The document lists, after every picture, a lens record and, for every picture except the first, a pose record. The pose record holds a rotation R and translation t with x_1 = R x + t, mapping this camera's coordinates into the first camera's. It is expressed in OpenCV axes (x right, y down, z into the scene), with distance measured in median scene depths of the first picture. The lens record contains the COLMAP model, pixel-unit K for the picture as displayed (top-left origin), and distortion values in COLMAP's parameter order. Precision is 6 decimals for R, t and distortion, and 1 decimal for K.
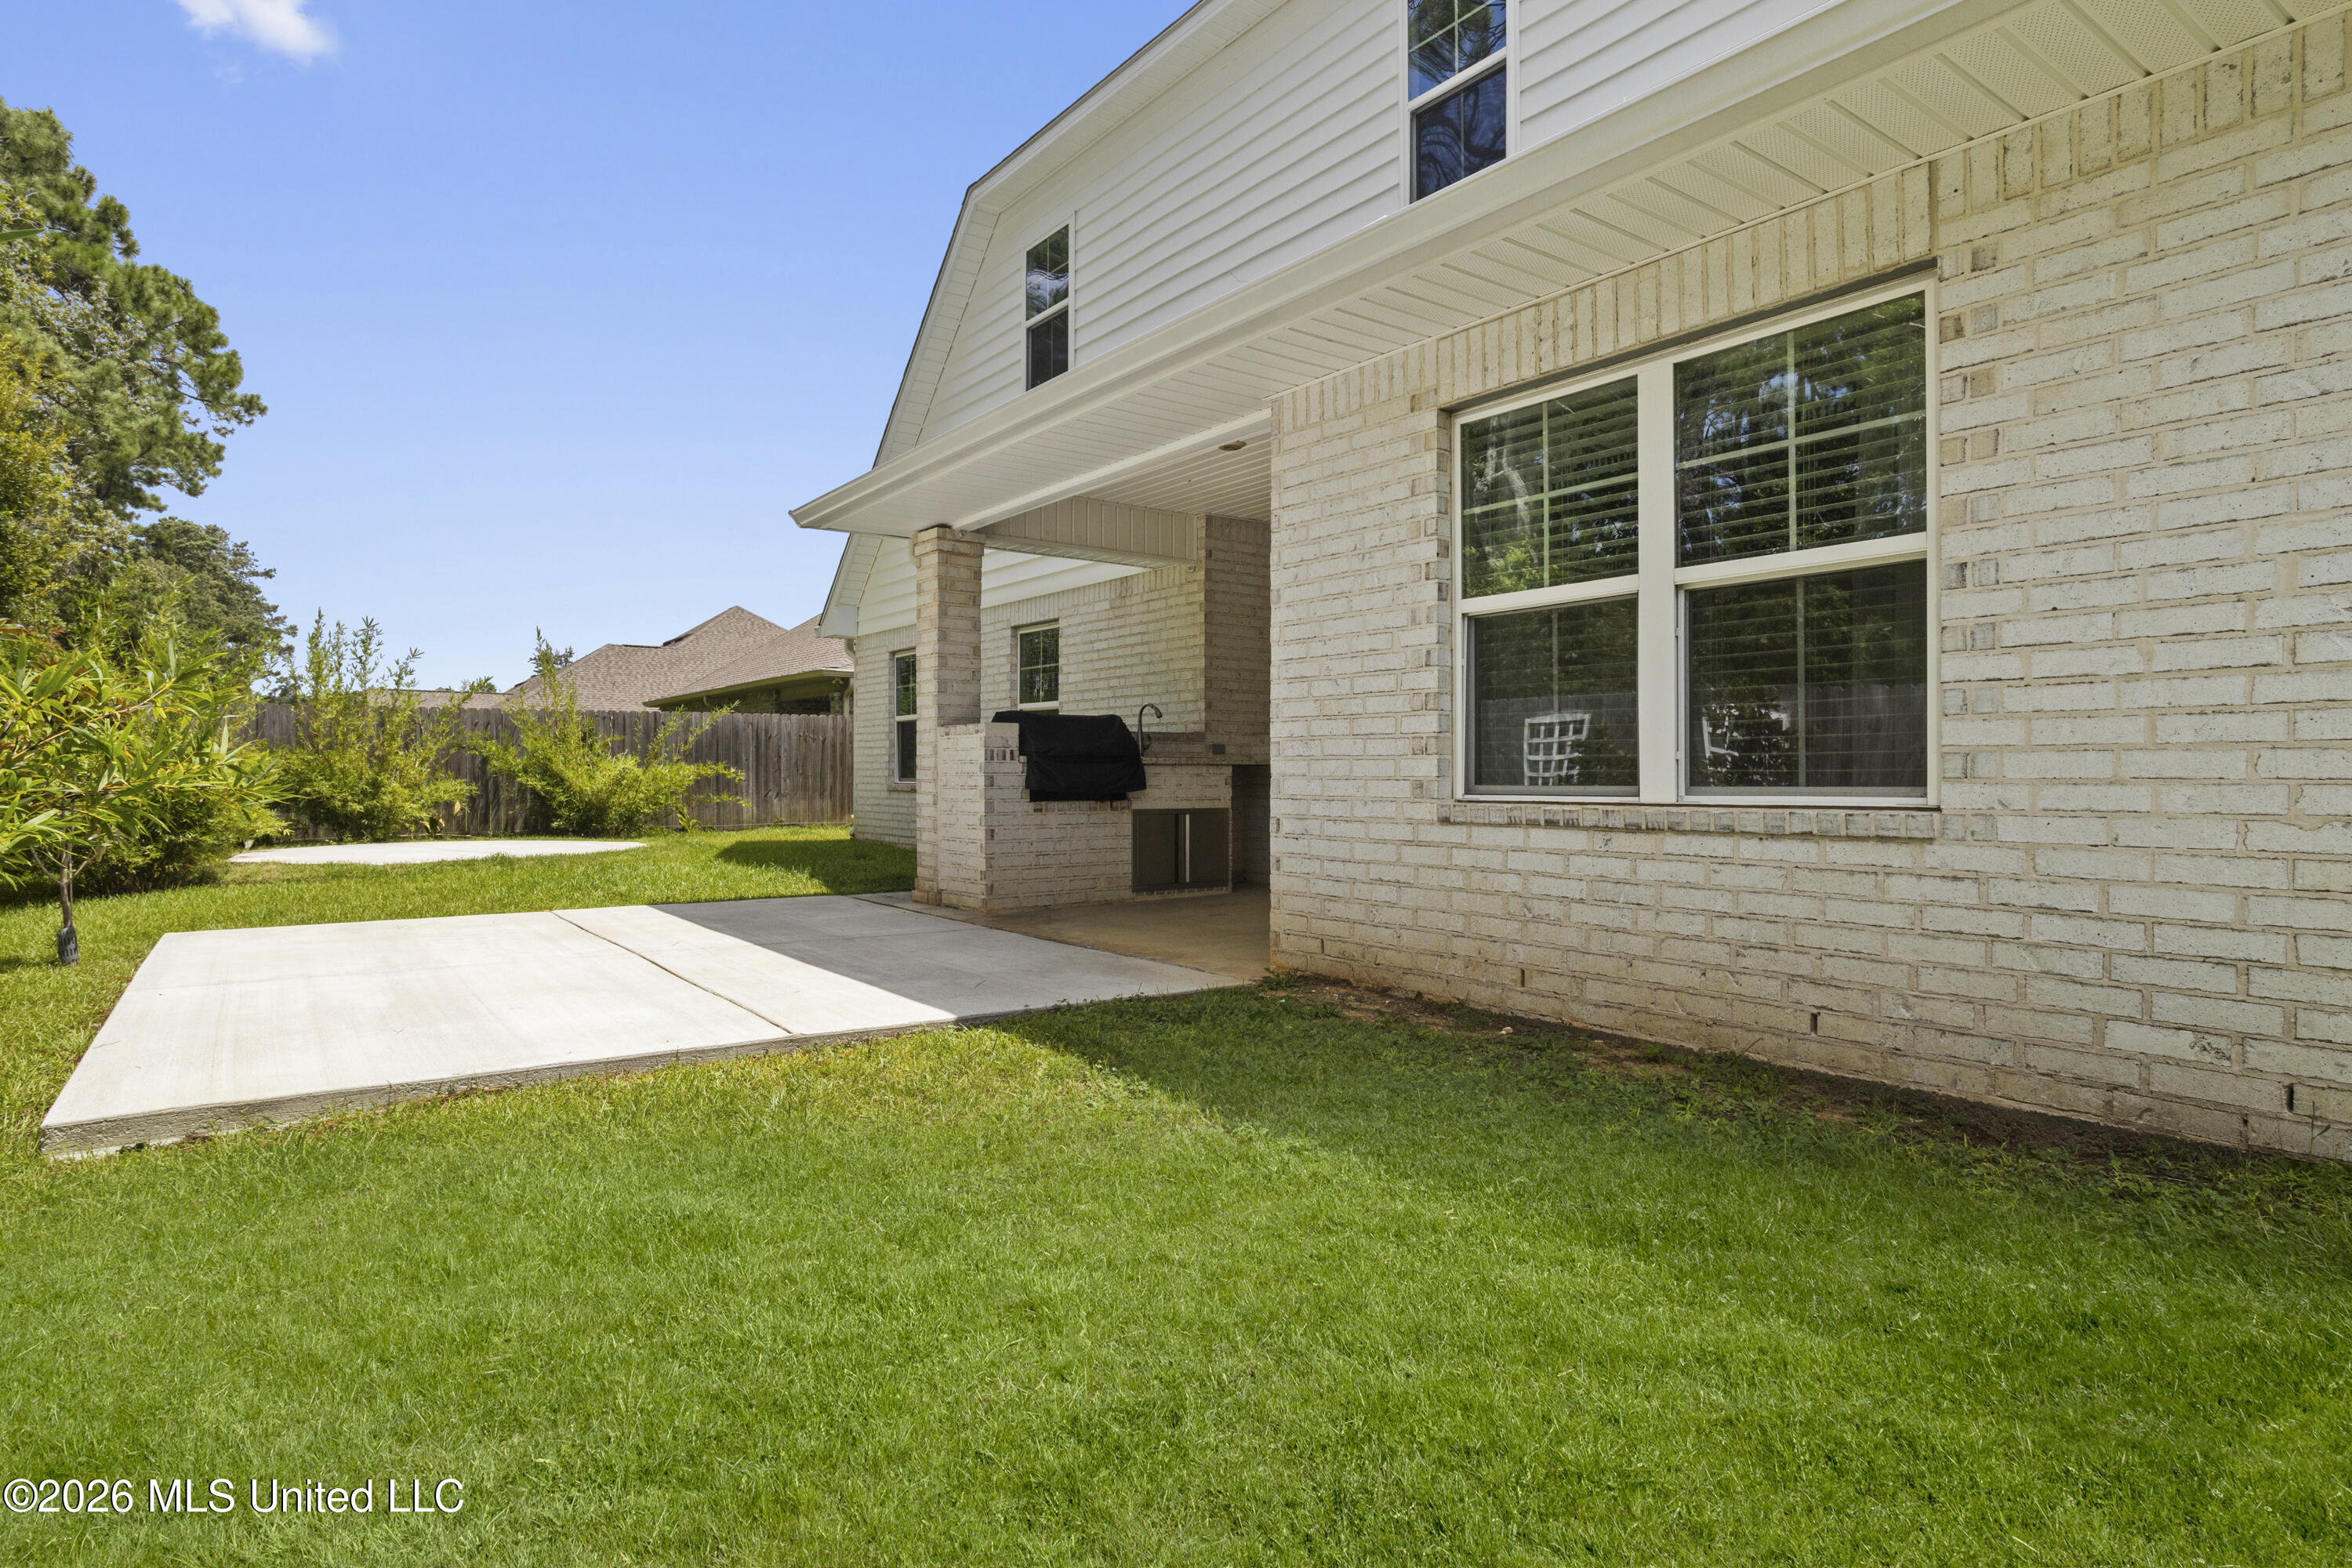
lens RADIAL K [[1244.1, 0, 1176.0], [0, 1244.1, 784.0], [0, 0, 1]] dist [-0.000199, 0.000770]
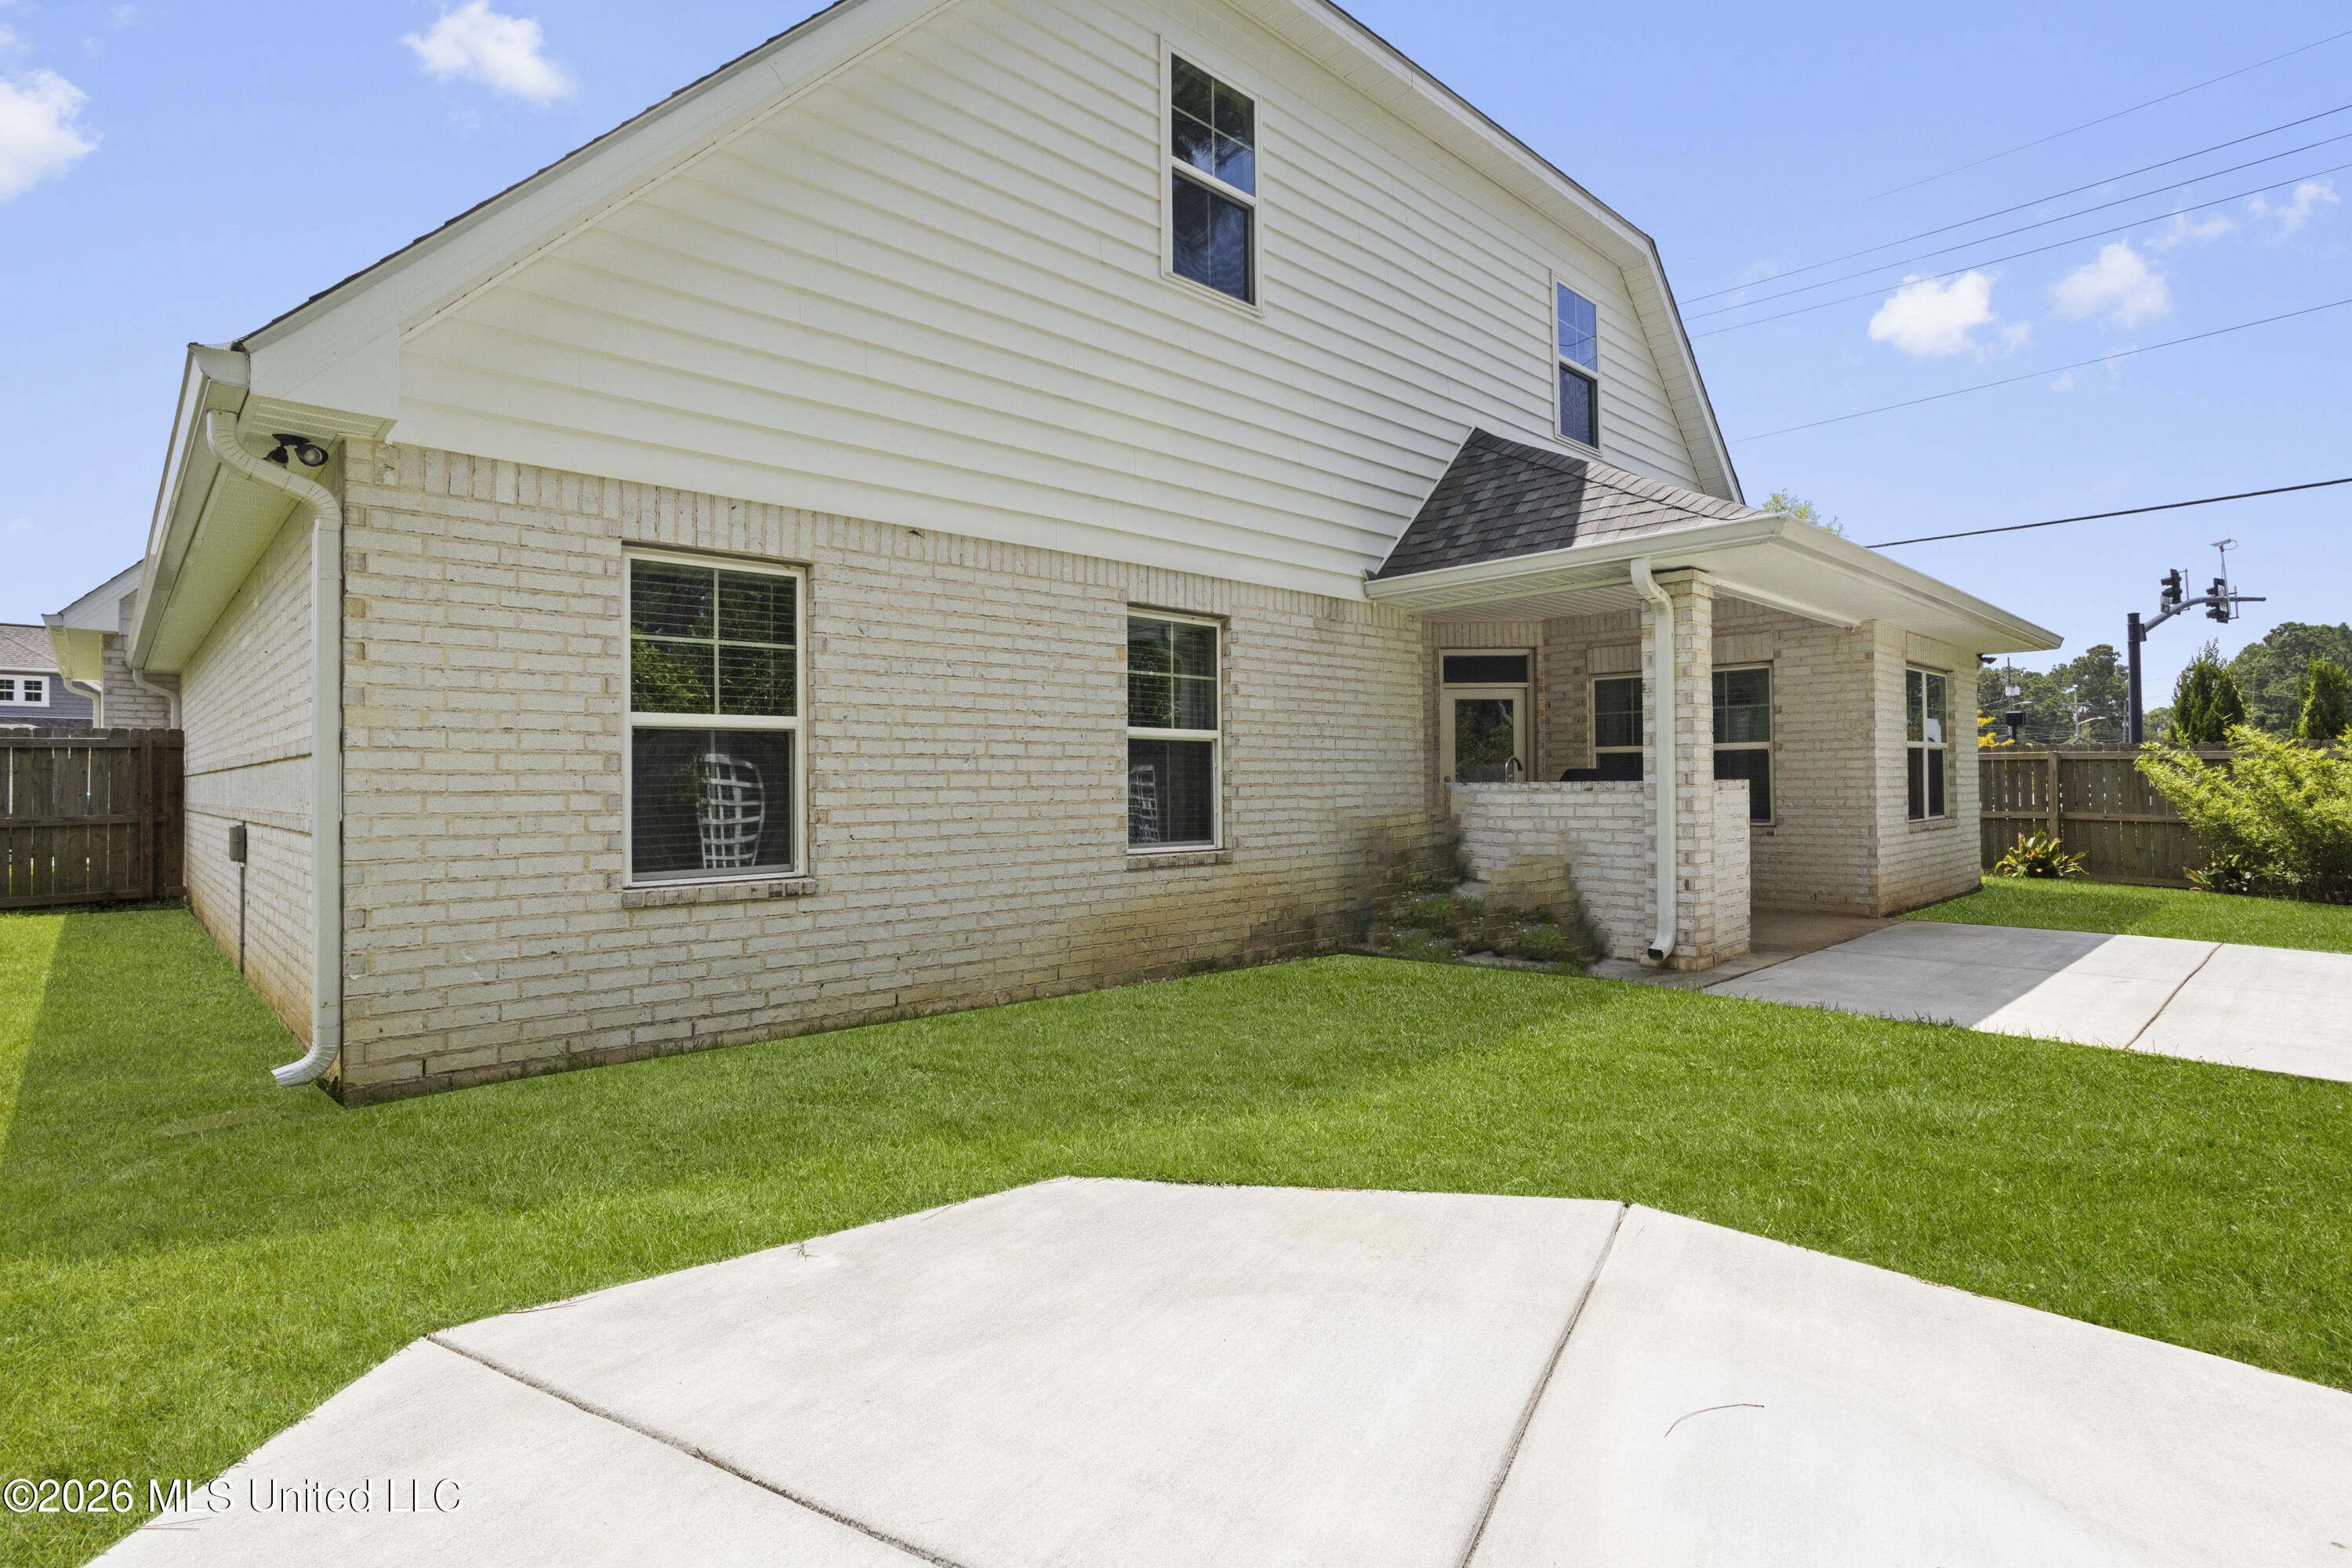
lens RADIAL K [[1184.8, 0, 1176.0], [0, 1184.8, 784.0], [0, 0, 1]] dist [0.000299, -0.000071]
pose [[-0.120988, 0.003251, 0.992649, -0.896900], [0.016335, 0.999866, -0.001284, -0.041842], [-0.992520, 0.016059, -0.121025, 1.296785]]
